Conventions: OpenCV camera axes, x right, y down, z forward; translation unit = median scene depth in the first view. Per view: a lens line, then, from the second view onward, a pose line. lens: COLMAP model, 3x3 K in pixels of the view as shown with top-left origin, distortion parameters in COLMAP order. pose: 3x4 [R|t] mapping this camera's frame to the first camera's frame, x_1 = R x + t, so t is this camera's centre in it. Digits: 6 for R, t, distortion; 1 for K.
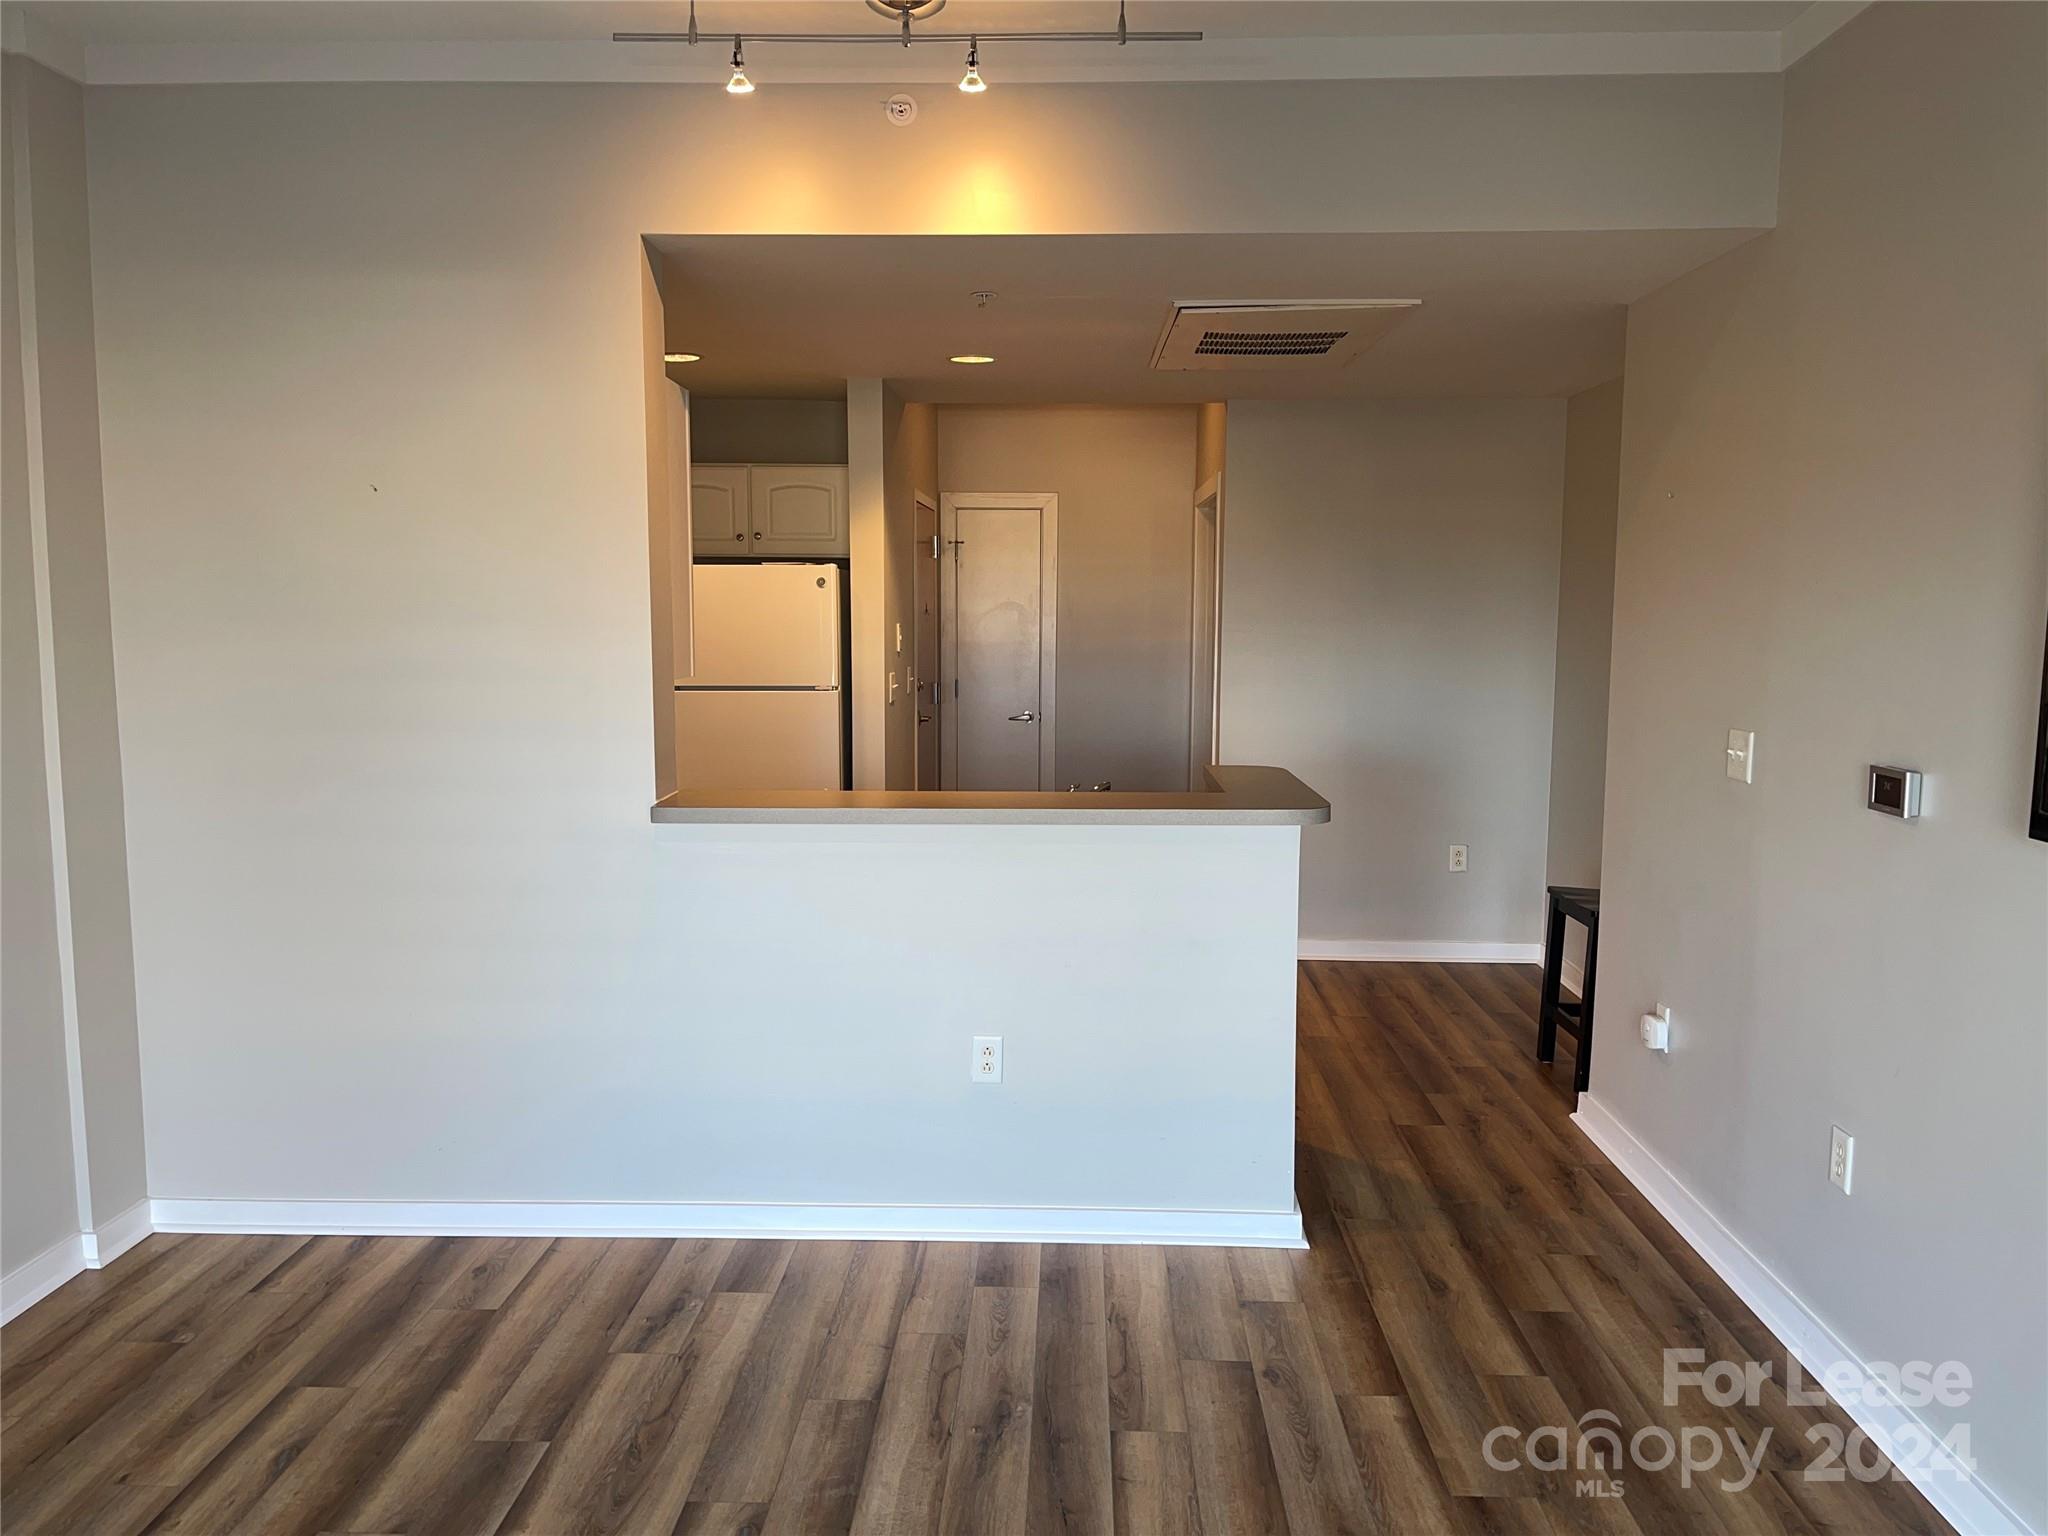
lens RADIAL K [[1541.8, 0, 1024.8], [0, 1541.8, 764.0], [0, 0, 1]] dist [0.056888, -0.077957]
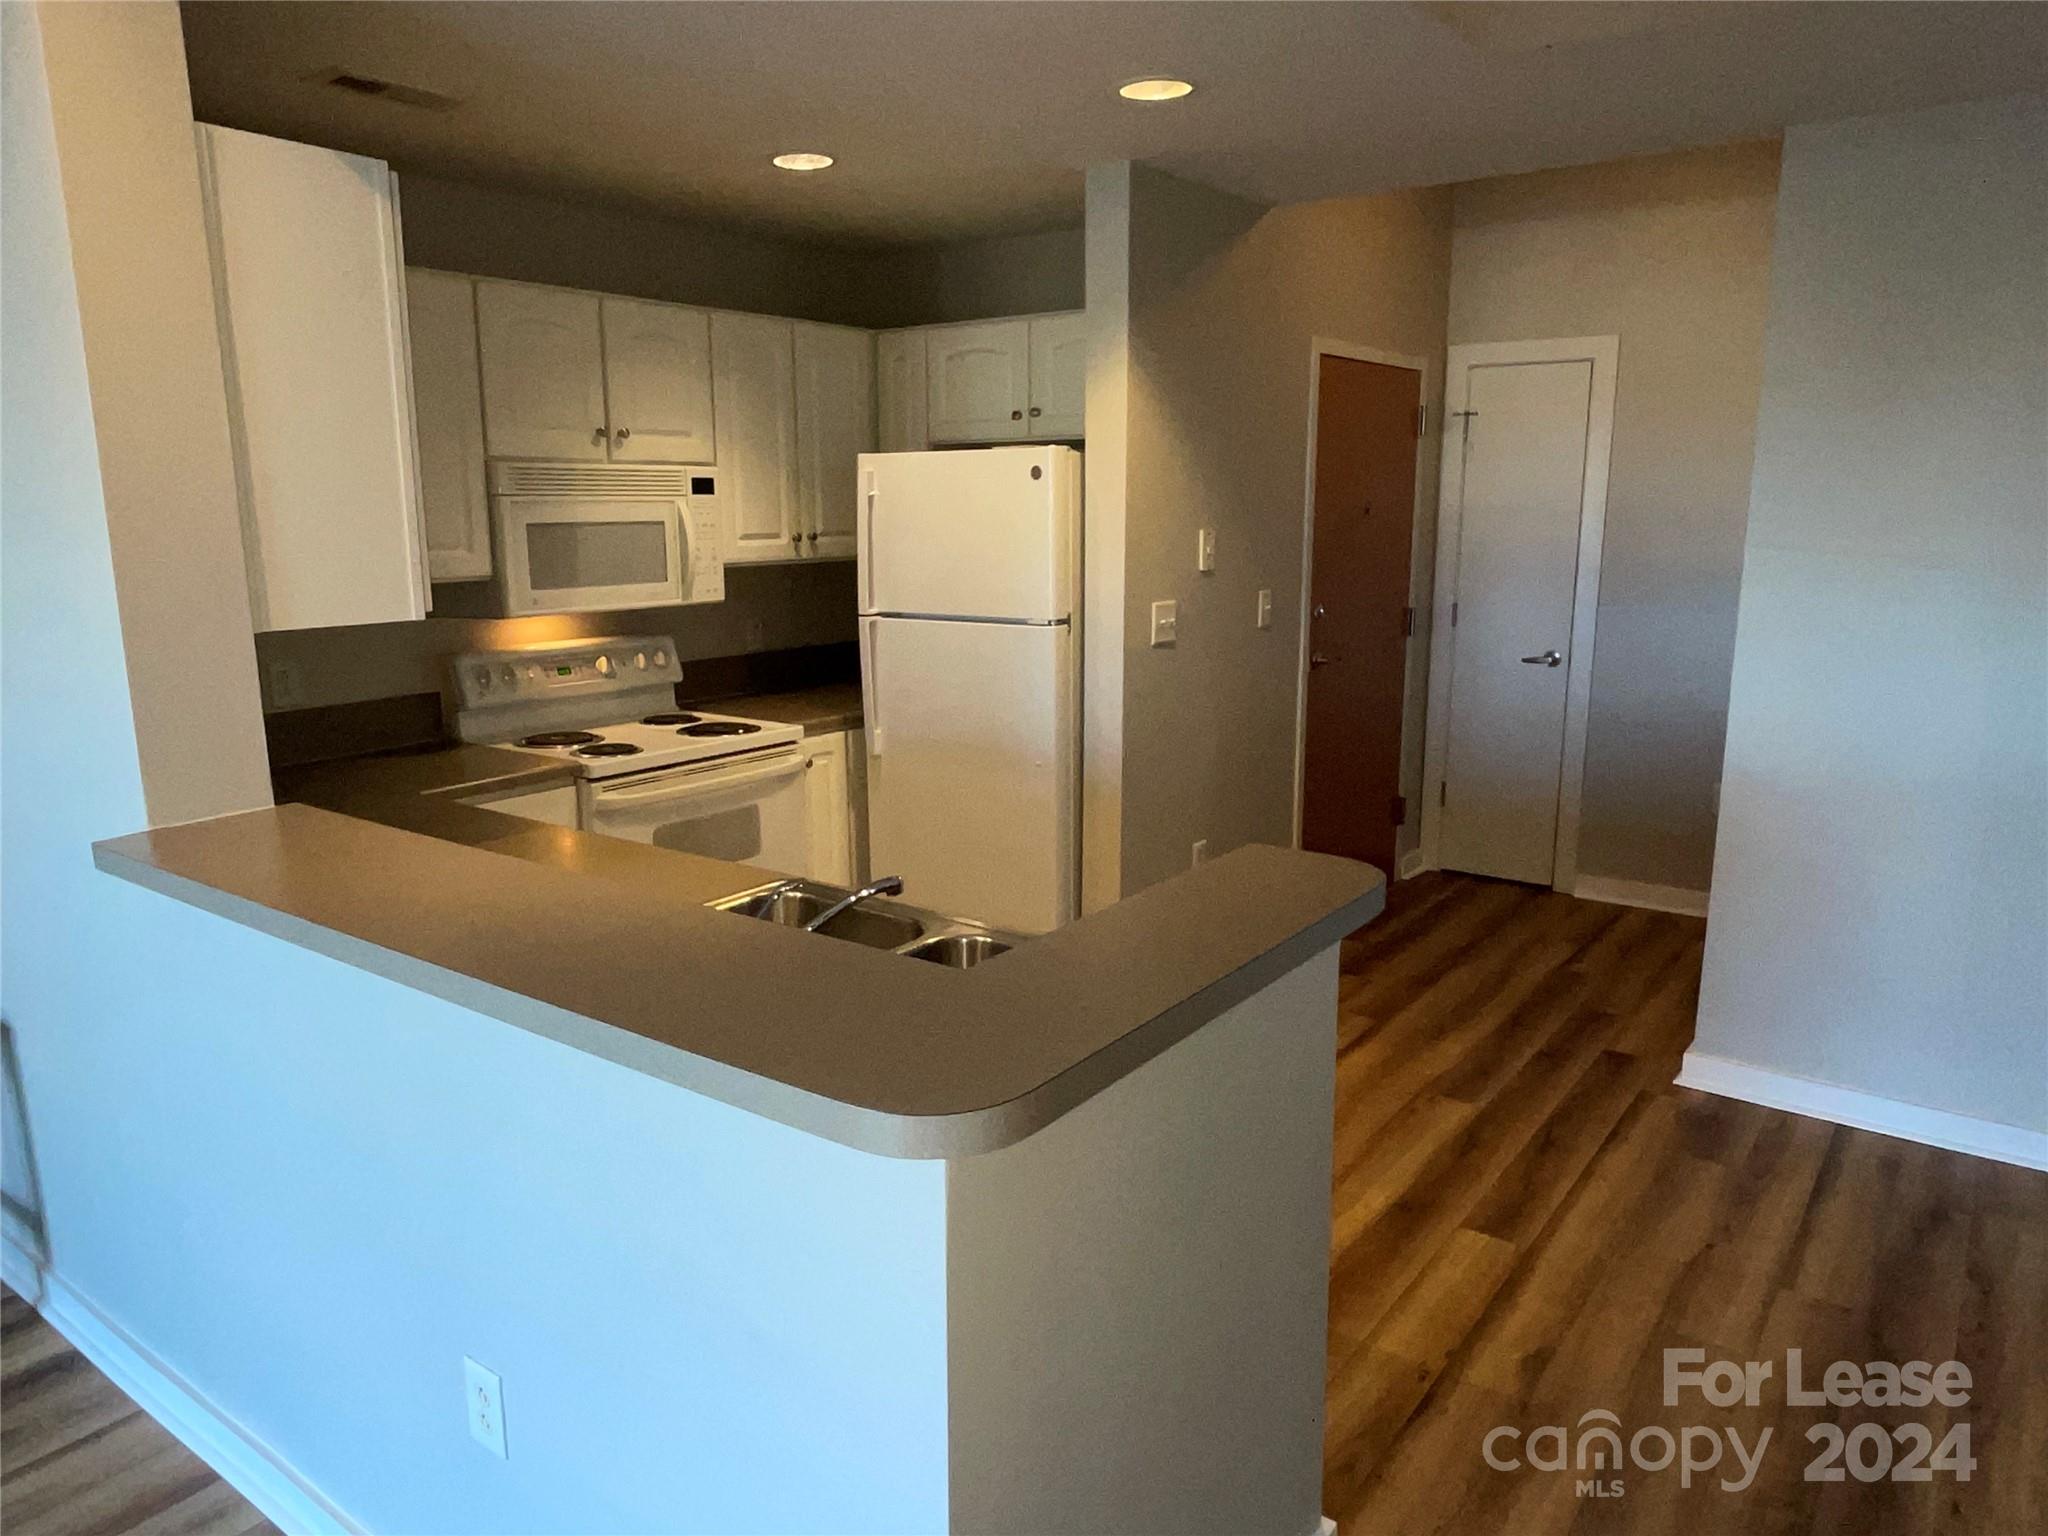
lens RADIAL K [[1357.9, 0, 1014.1], [0, 1357.9, 775.4], [0, 0, 1]] dist [0.012192, -0.013096]
pose [[0.820741, 0.107960, -0.561007, 0.376188], [-0.052392, 0.992068, 0.114264, -0.084637], [0.568893, -0.064389, 0.819887, 0.791910]]
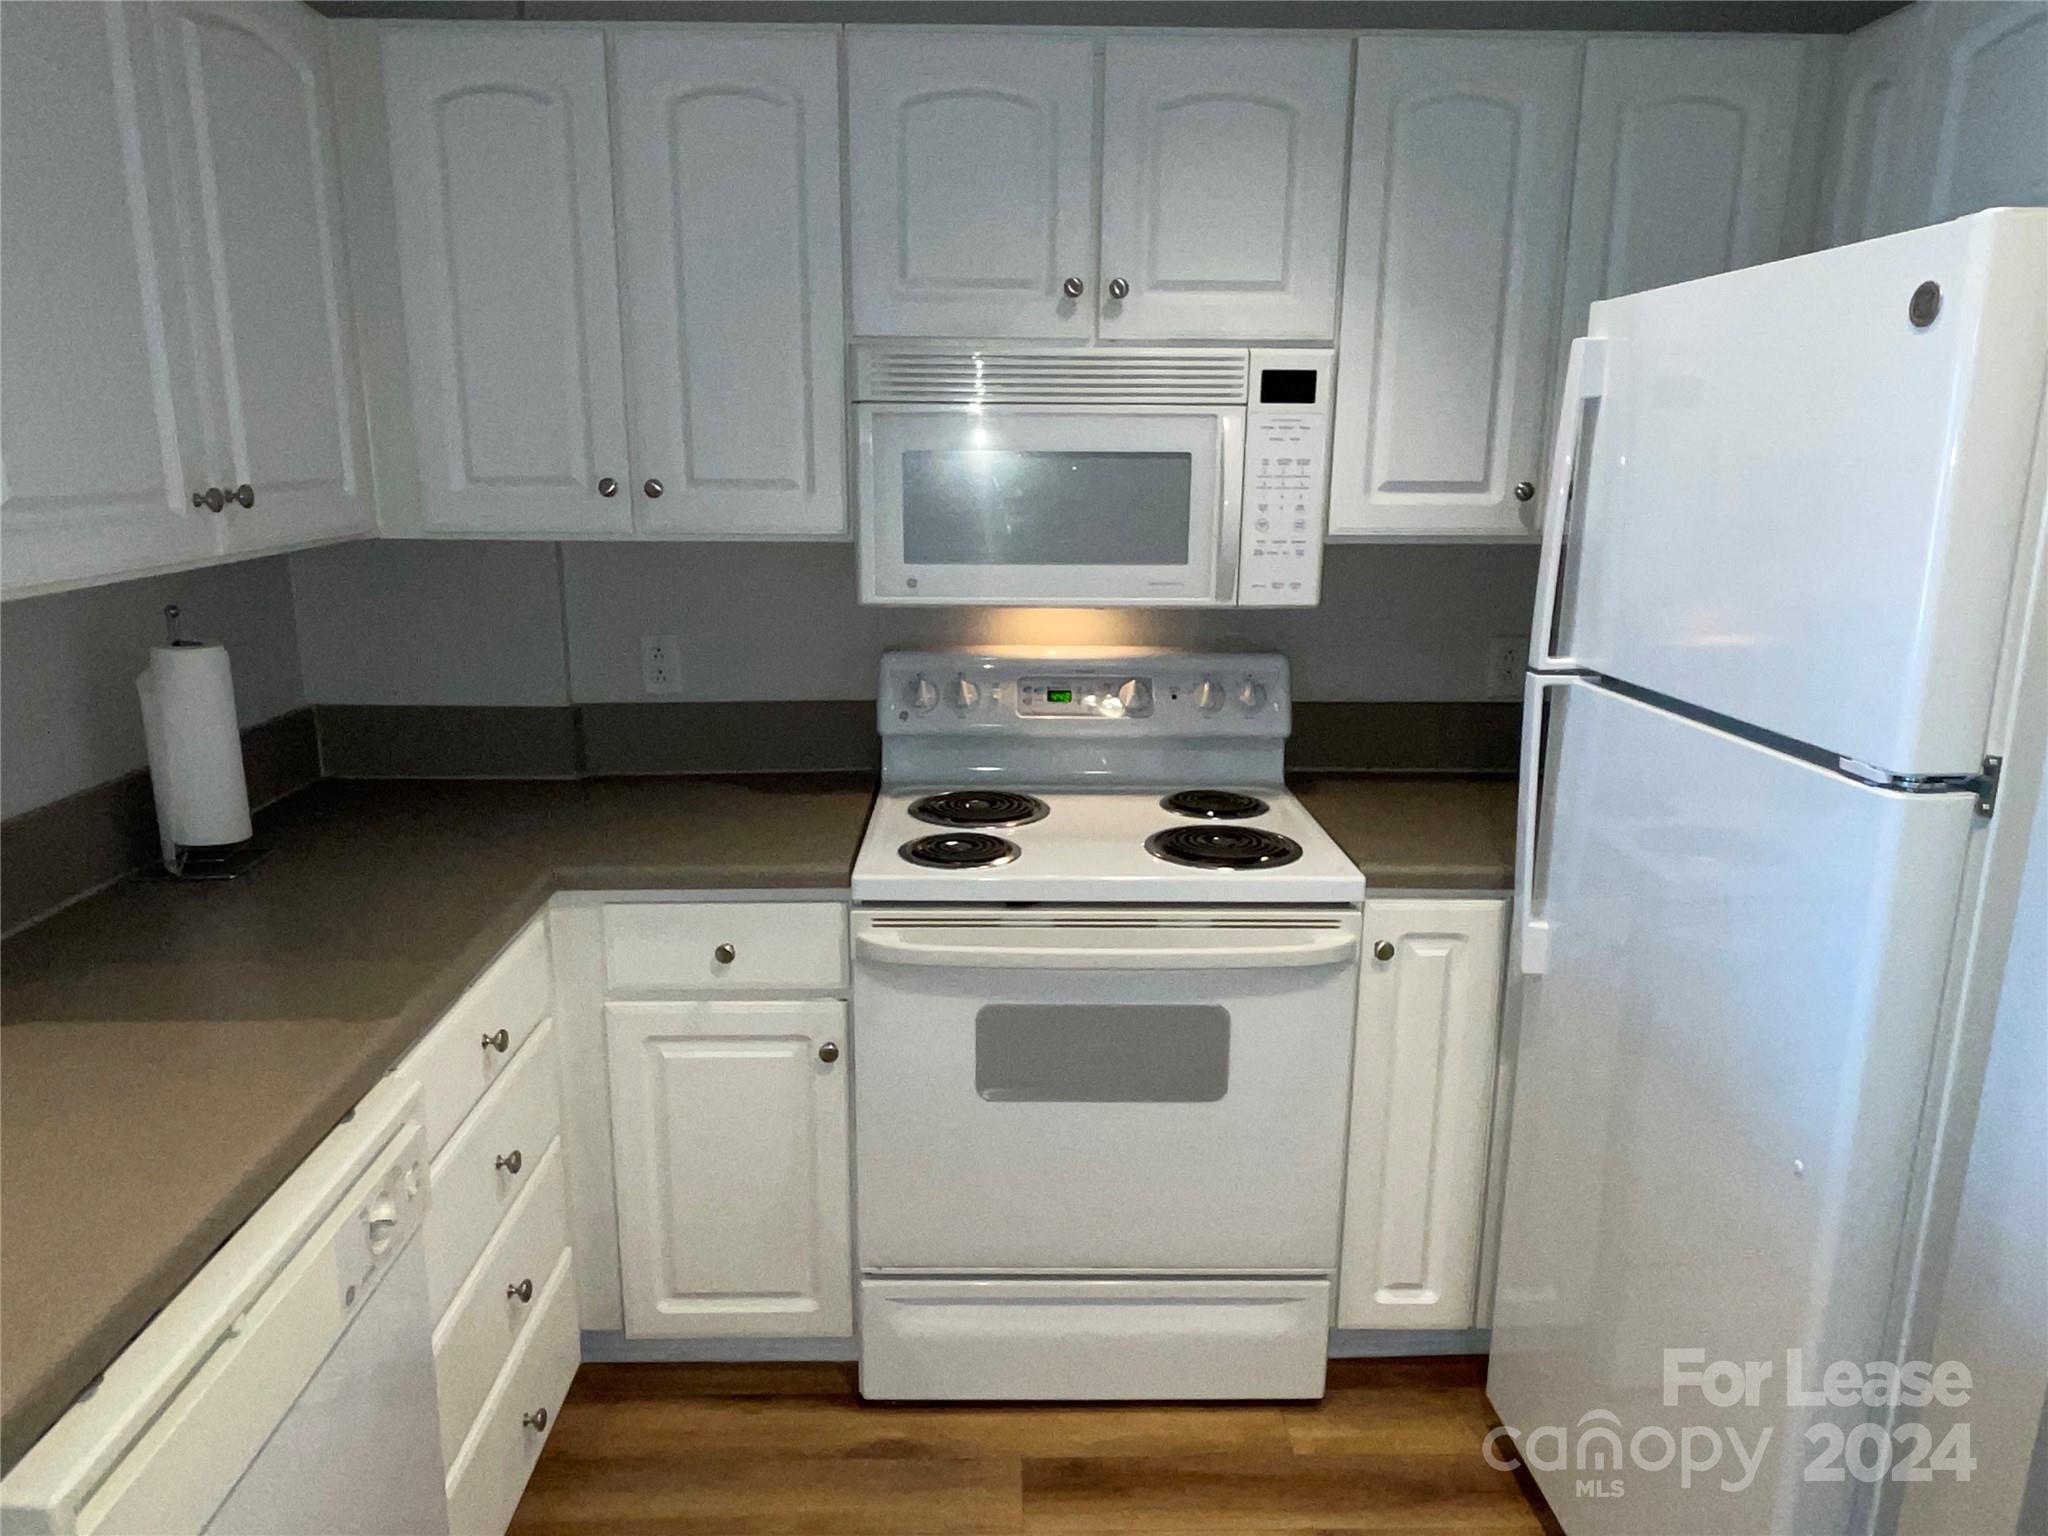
lens RADIAL K [[1357.9, 0, 1014.9], [0, 1357.9, 767.5], [0, 0, 1]] dist [0.012192, -0.013096]
pose [[0.051098, 0.228835, -0.972123, 0.111029], [-0.106691, 0.969075, 0.222509, -0.139052], [0.992978, 0.092347, 0.073932, 1.441956]]
